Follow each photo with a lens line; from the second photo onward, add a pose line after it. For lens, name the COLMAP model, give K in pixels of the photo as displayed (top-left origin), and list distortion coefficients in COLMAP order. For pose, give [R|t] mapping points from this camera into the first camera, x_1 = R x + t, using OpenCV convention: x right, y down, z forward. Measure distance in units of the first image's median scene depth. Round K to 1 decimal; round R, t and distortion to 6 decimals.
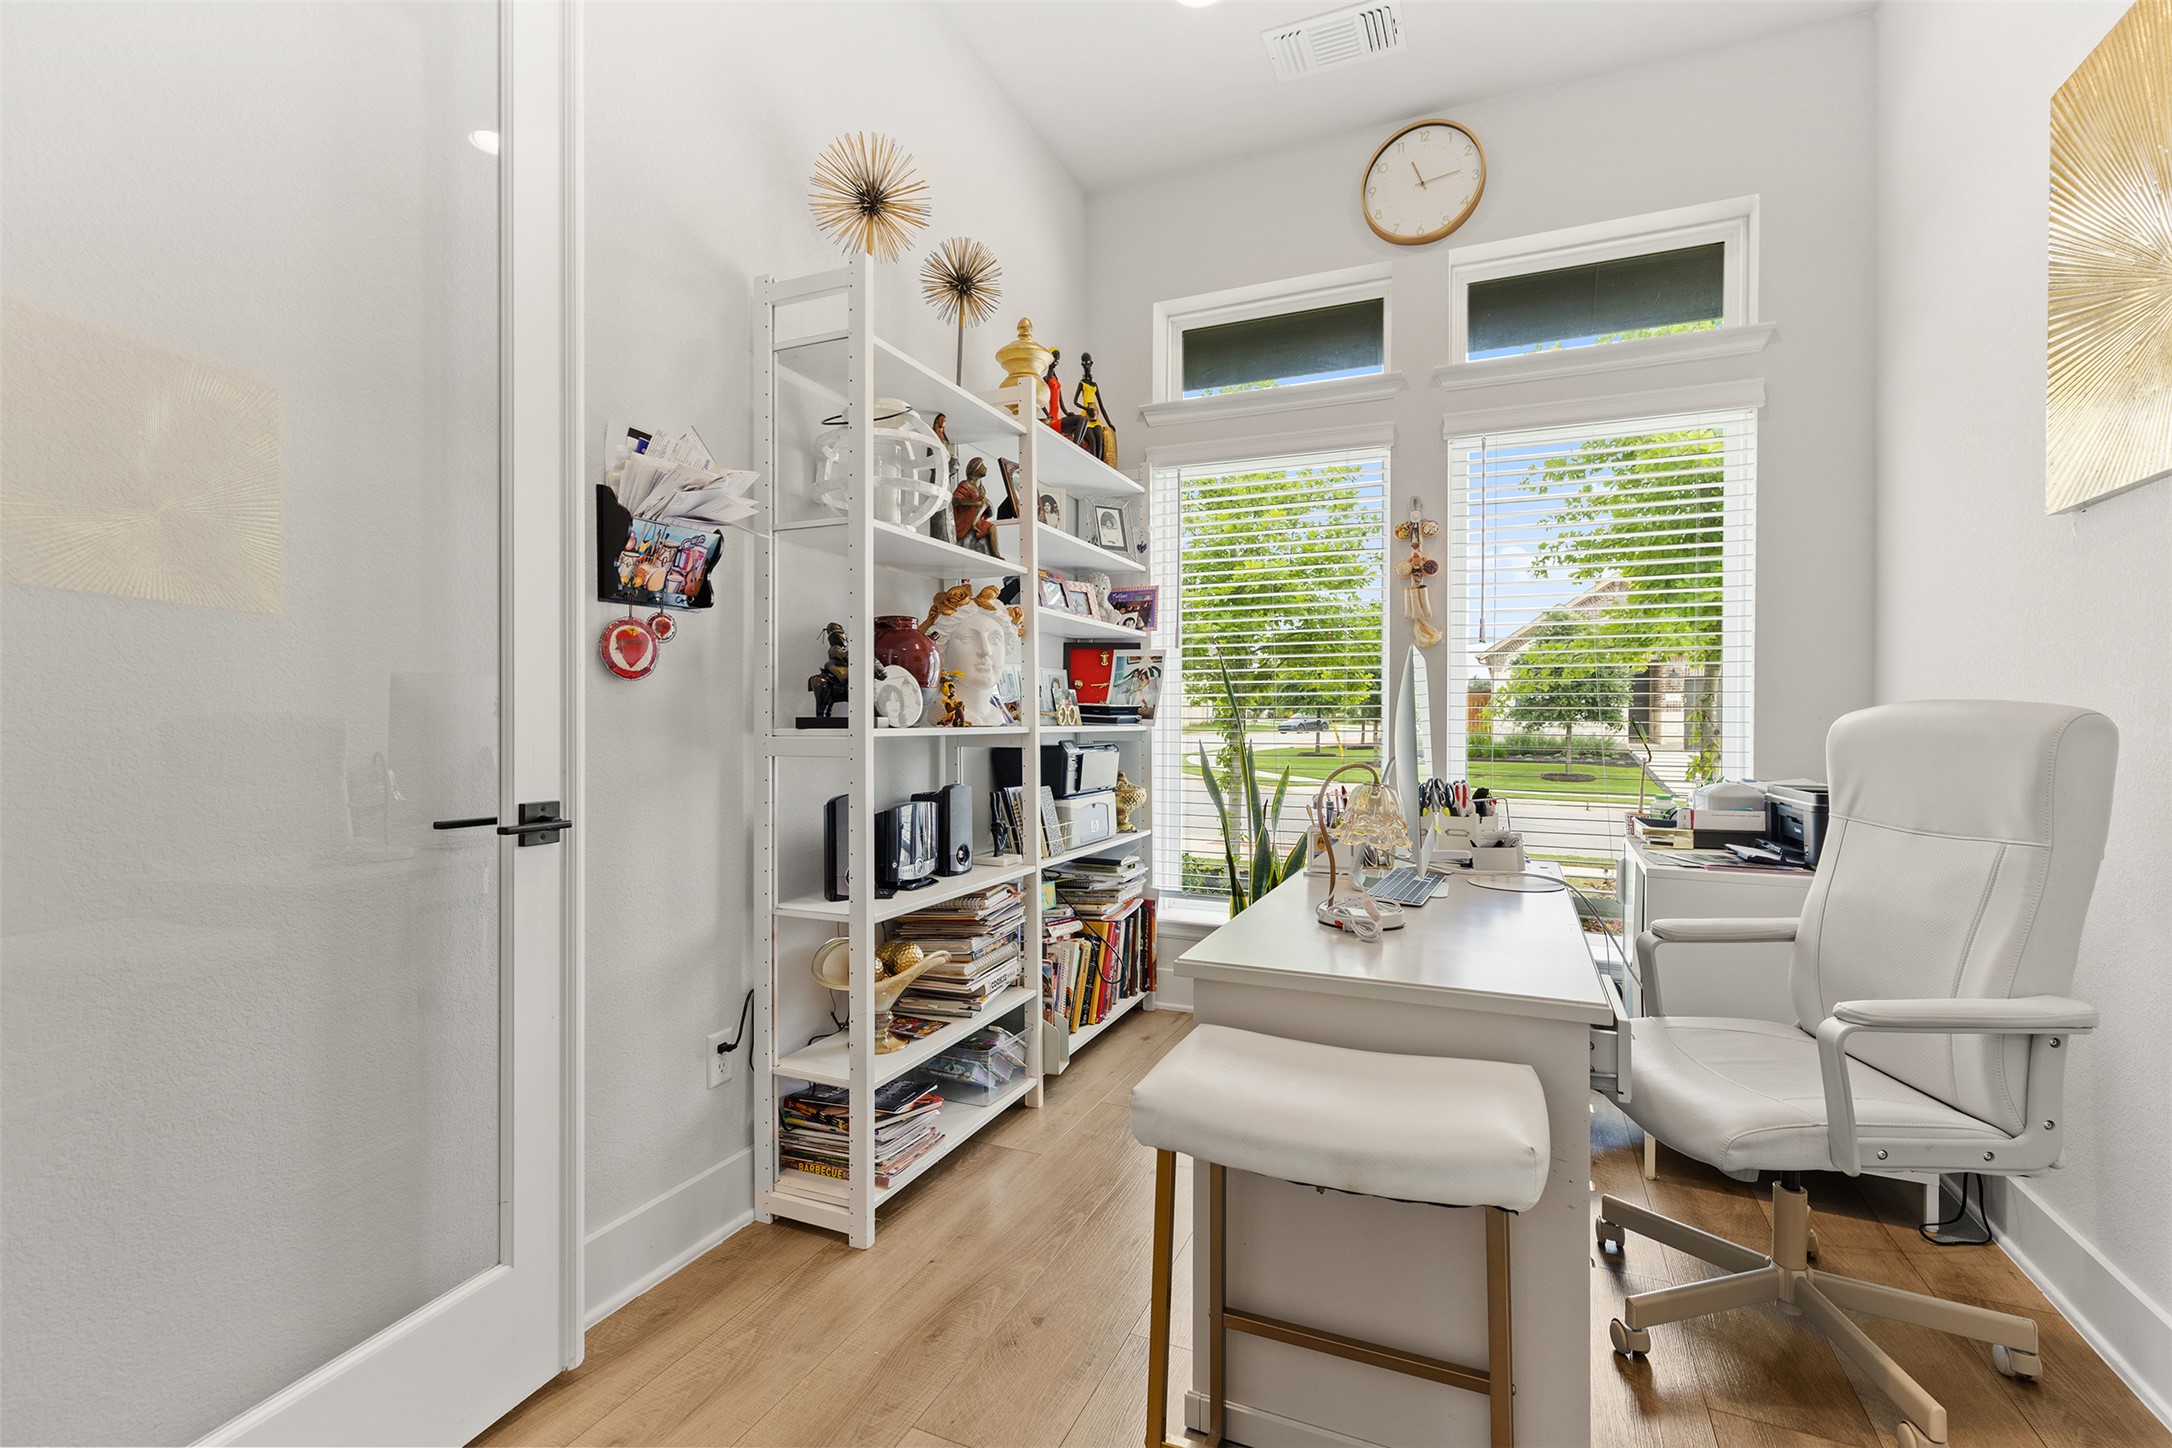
lens RADIAL K [[976.9, 0, 1074.3], [0, 976.9, 720.6], [0, 0, 1]] dist [0.011011, -0.000415]
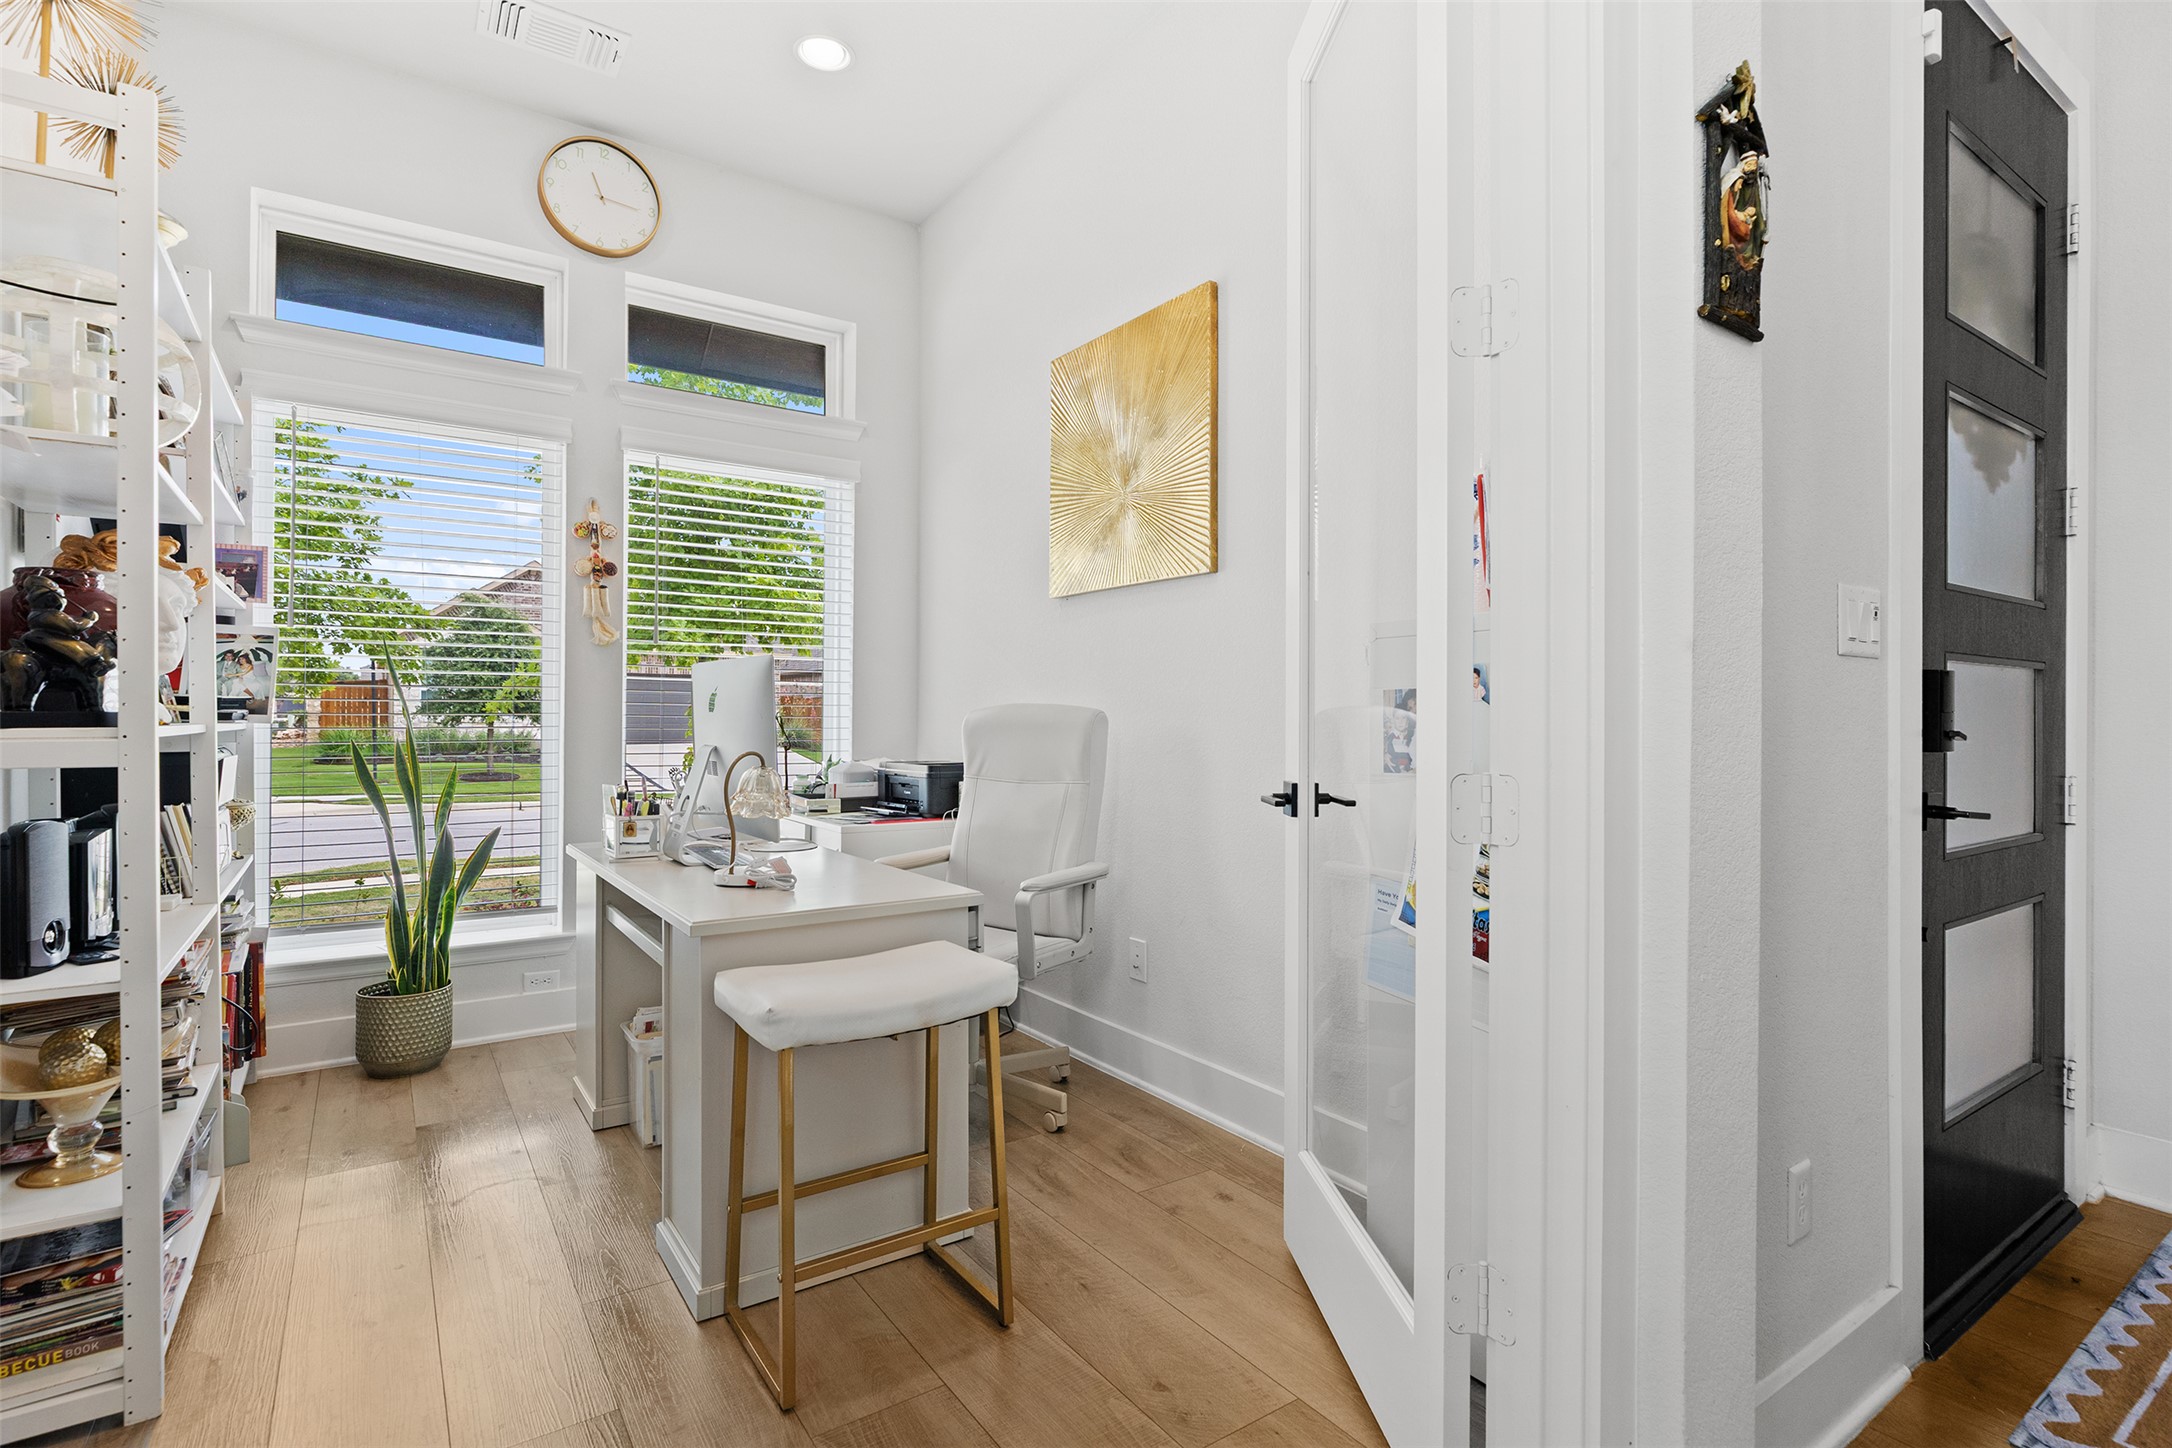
lens RADIAL K [[1047.7, 0, 1086.0], [0, 1047.7, 724.0], [0, 0, 1]] dist [-0.001402, -0.000558]
pose [[0.523415, -0.006944, 0.852050, -0.330740], [0.000503, 0.999969, 0.007841, -0.000054], [-0.852078, -0.003676, 0.523402, -0.017641]]
